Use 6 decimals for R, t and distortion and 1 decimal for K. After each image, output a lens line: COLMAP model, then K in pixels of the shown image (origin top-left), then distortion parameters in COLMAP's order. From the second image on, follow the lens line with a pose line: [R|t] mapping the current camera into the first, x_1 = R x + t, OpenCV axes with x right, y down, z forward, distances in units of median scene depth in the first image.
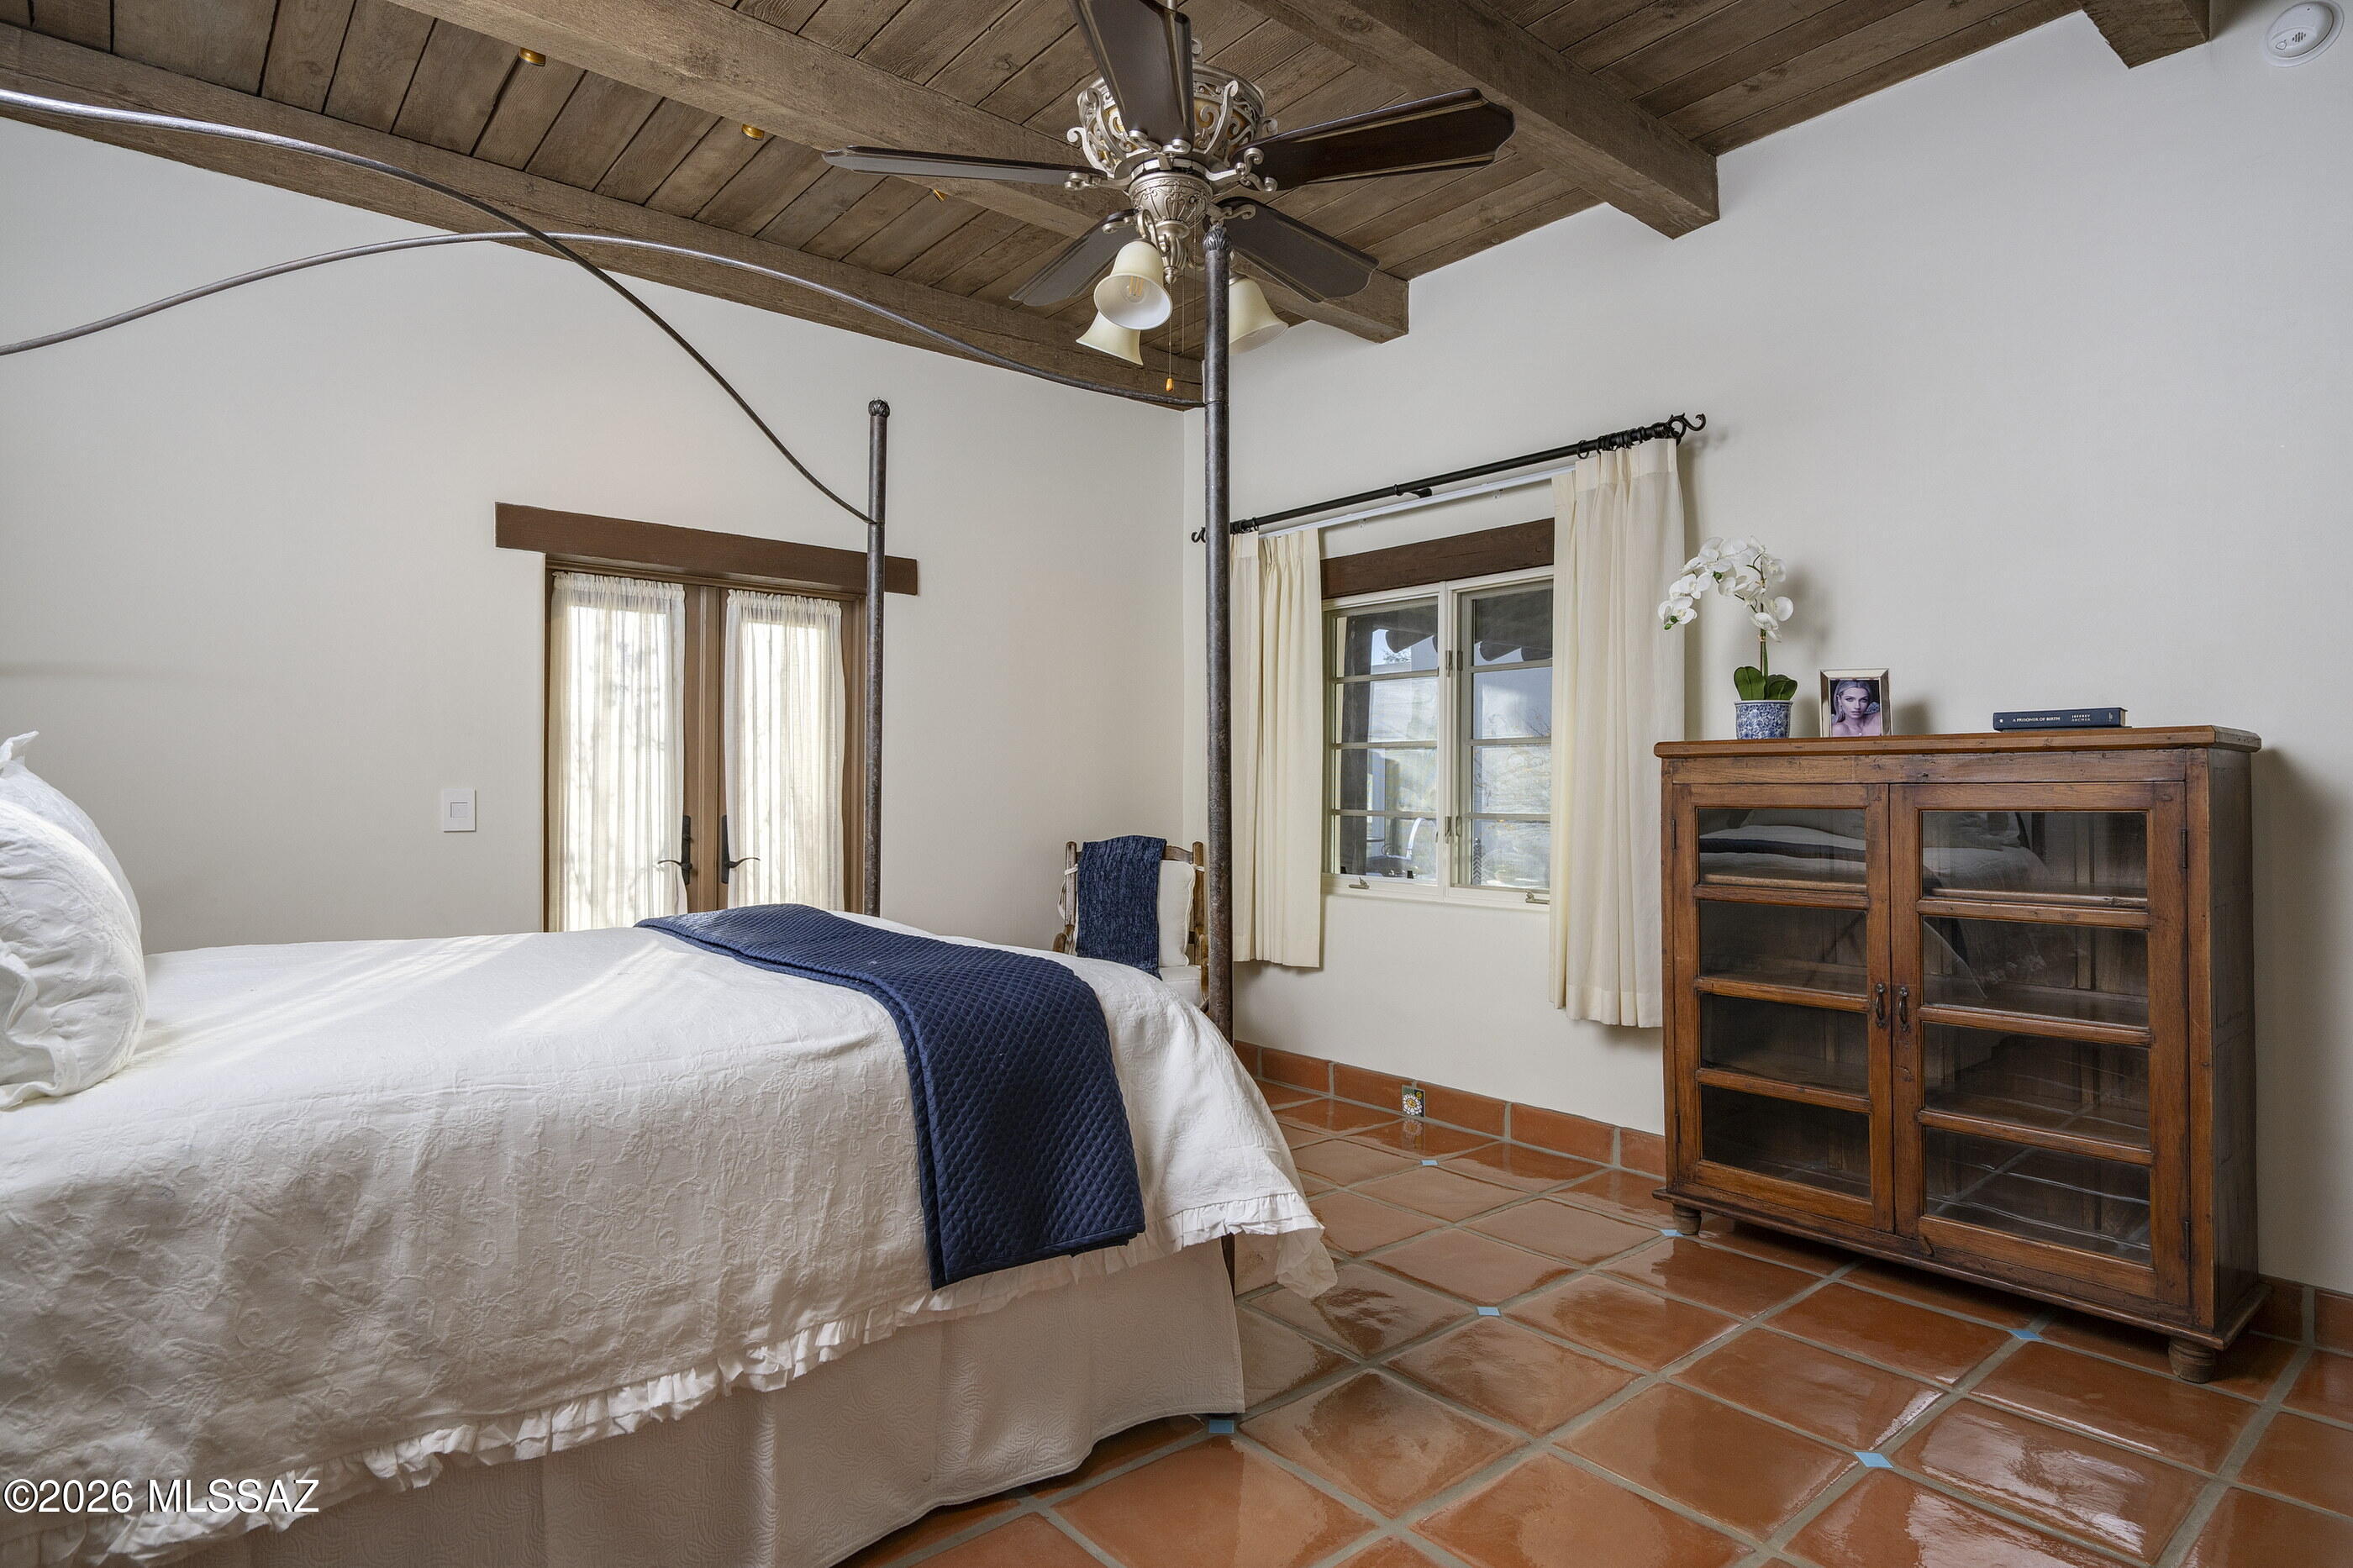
lens RADIAL K [[1258.8, 0, 1176.5], [0, 1258.8, 784.0], [0, 0, 1]] dist [-0.000798, 0.000013]
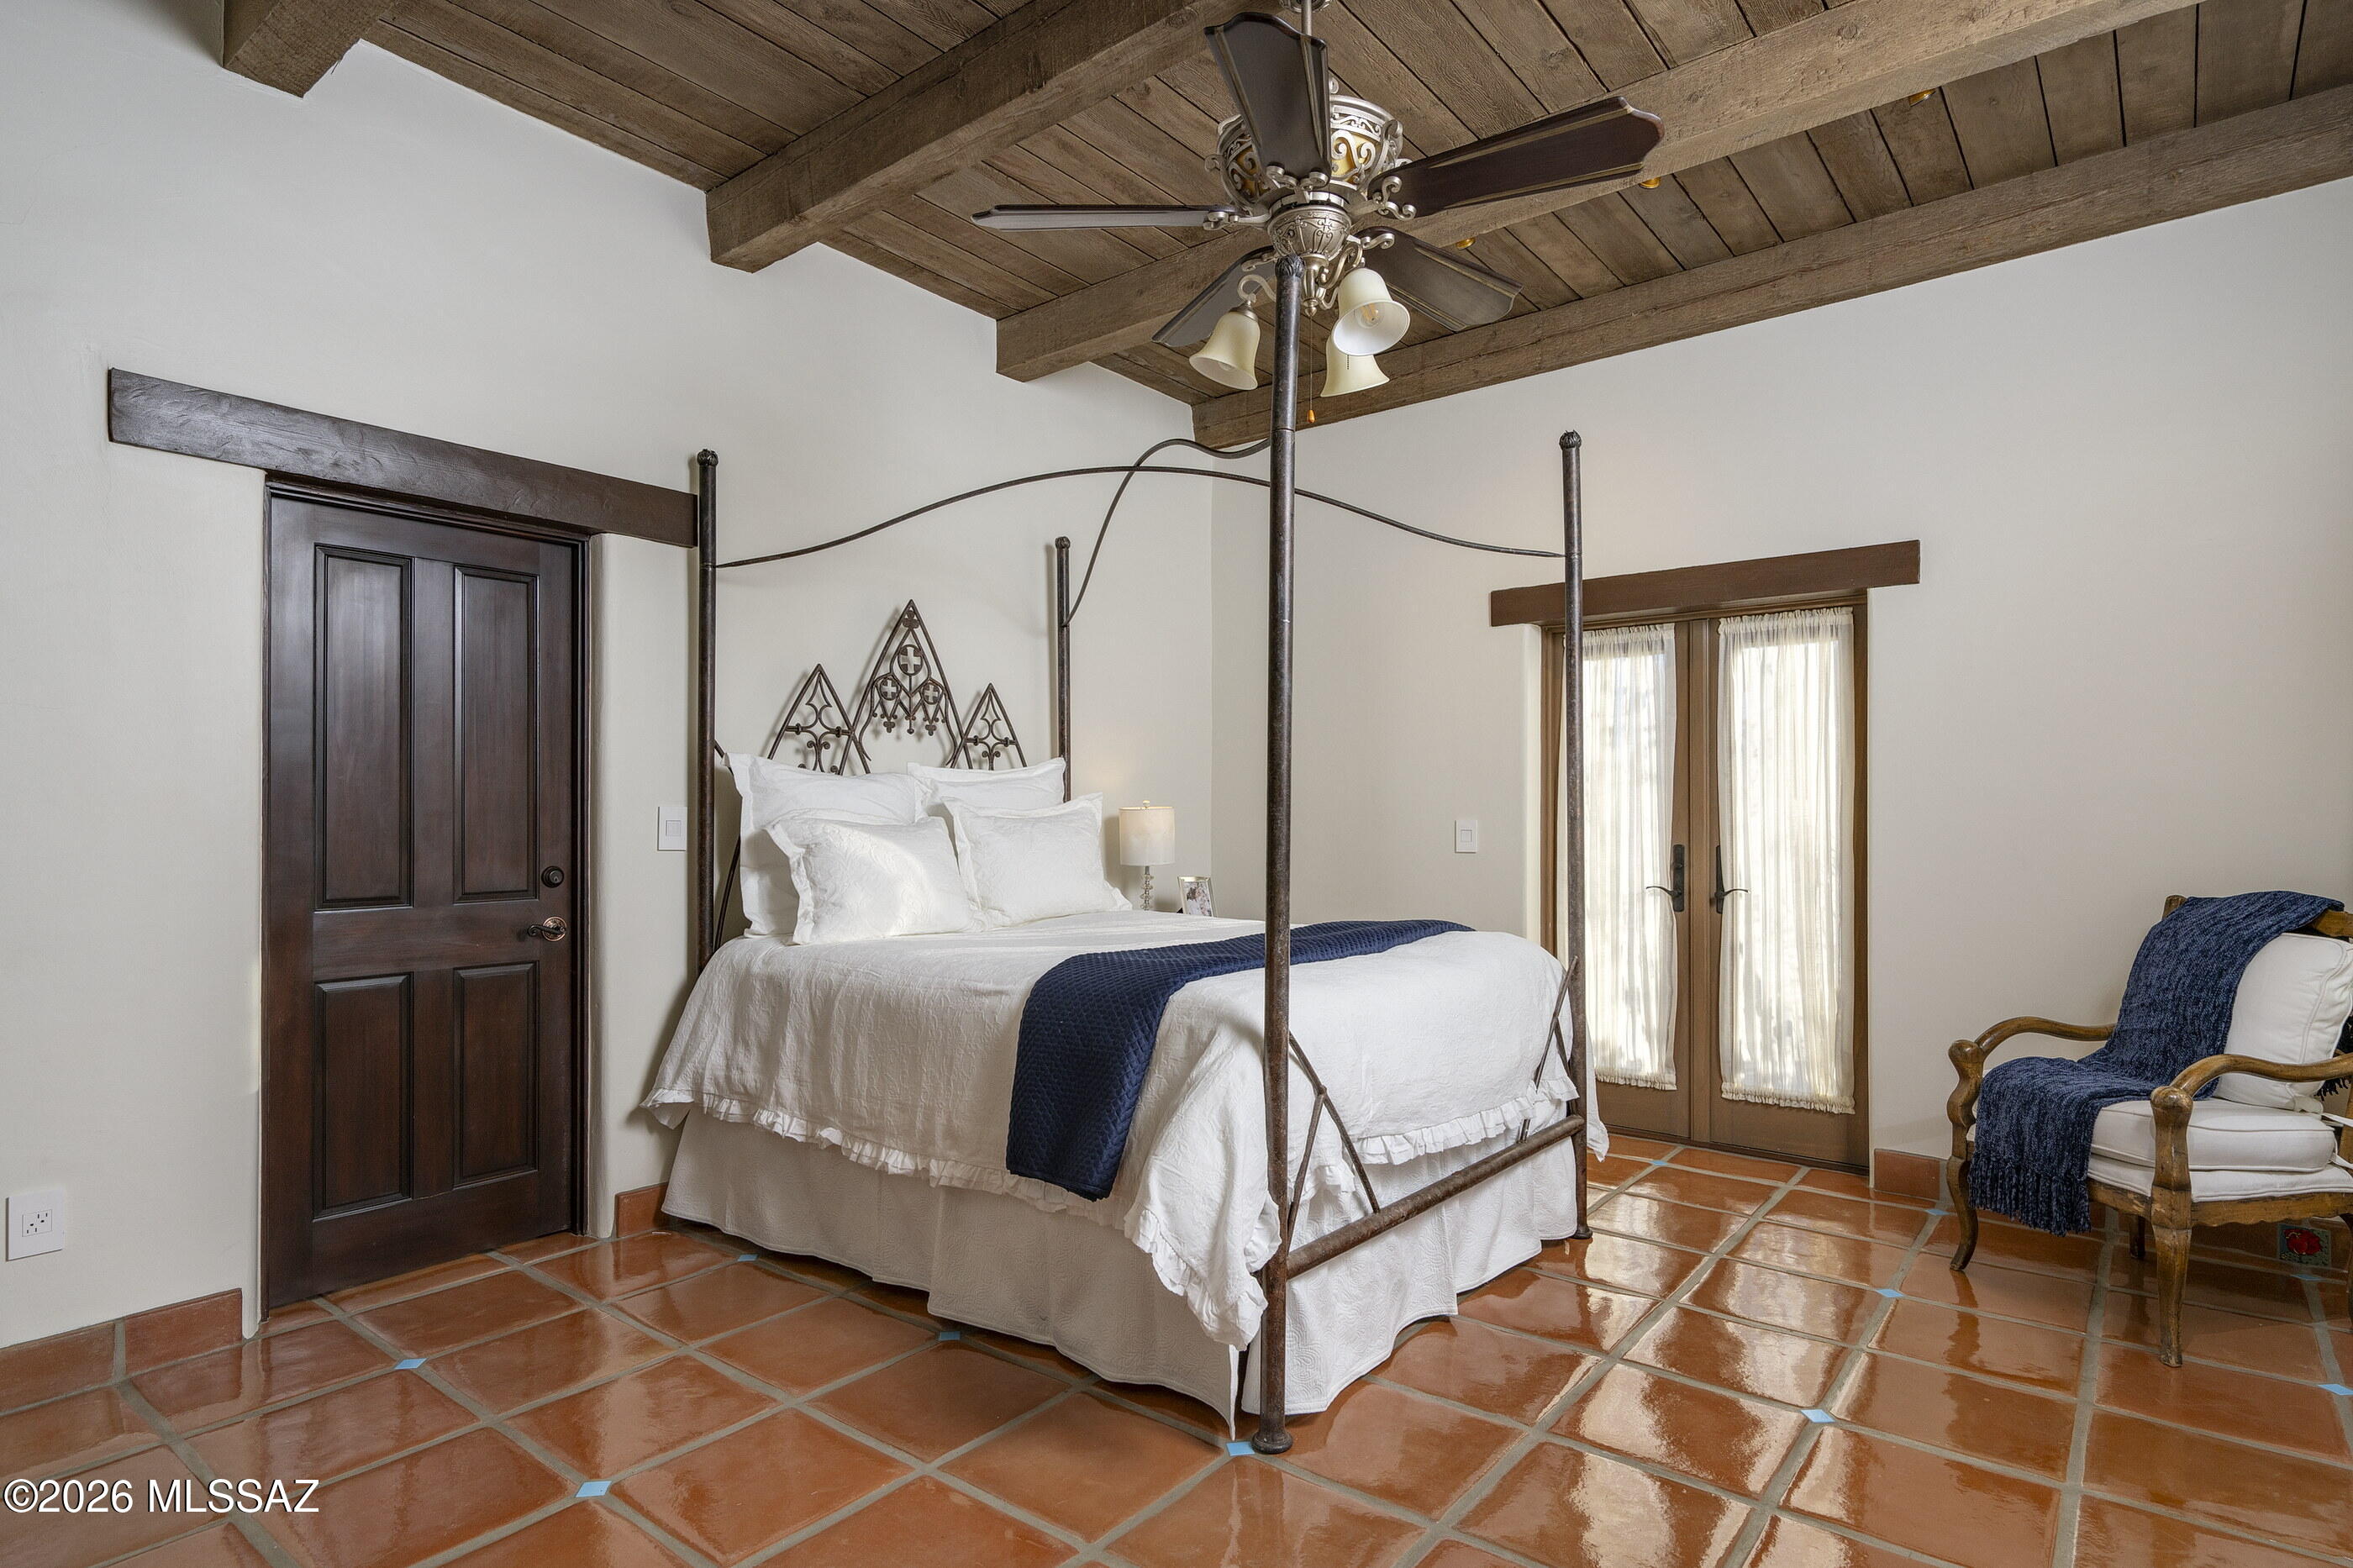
lens RADIAL K [[1258.8, 0, 1176.5], [0, 1258.8, 784.0], [0, 0, 1]] dist [-0.000798, 0.000013]
pose [[0.201514, -0.034592, -0.978875, 0.541899], [0.007459, 0.999401, -0.033782, 0.006485], [0.979457, -0.000494, 0.201651, 0.388877]]
